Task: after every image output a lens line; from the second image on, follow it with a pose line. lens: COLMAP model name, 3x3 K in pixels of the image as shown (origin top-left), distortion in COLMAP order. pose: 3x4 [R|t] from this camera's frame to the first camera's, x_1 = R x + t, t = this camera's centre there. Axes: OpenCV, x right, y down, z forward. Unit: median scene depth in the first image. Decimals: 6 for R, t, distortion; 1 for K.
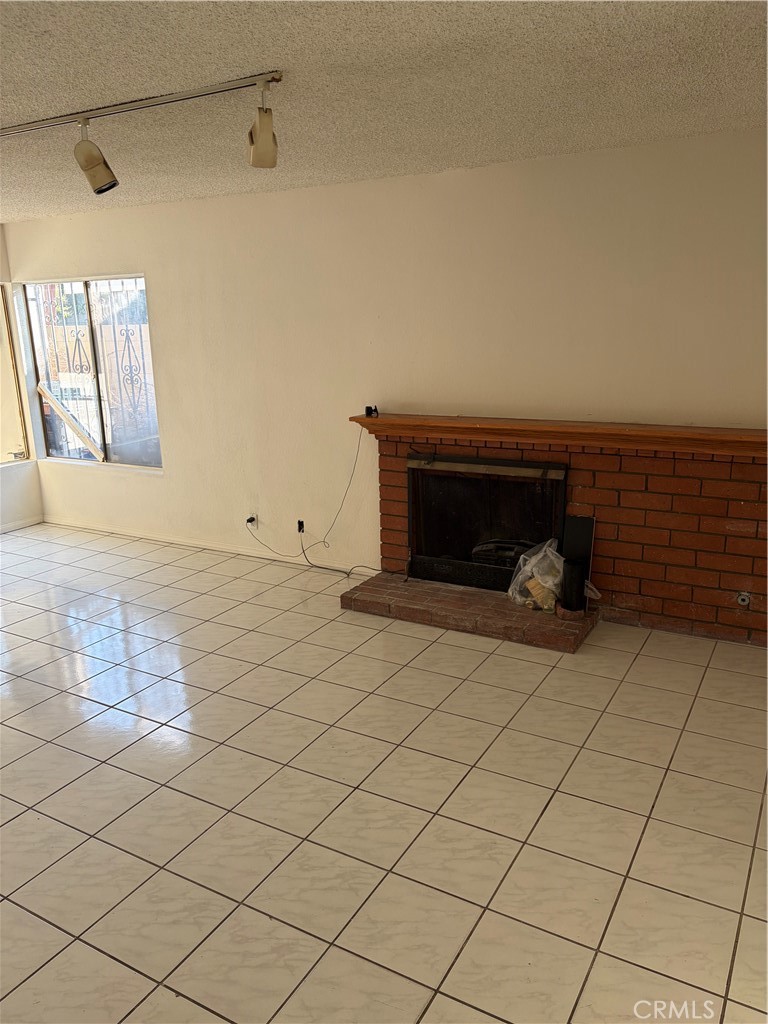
lens RADIAL K [[779.1, 0, 384.4], [0, 779.1, 512.0], [0, 0, 1]] dist [0.045811, -0.045839]
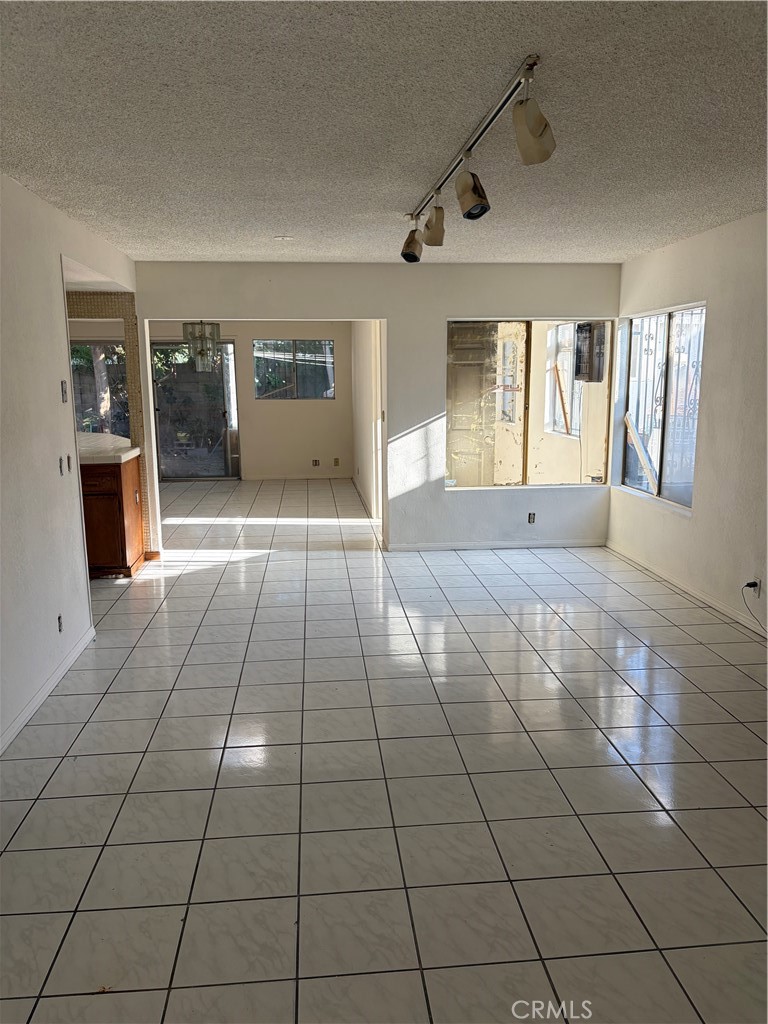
lens RADIAL K [[779.1, 0, 384.9], [0, 779.1, 512.9], [0, 0, 1]] dist [0.045811, -0.045839]
pose [[0.580437, 0.163986, -0.797623, 0.222546], [-0.209620, 0.976592, 0.048238, -0.019664], [0.786862, 0.139199, 0.601225, 0.152550]]
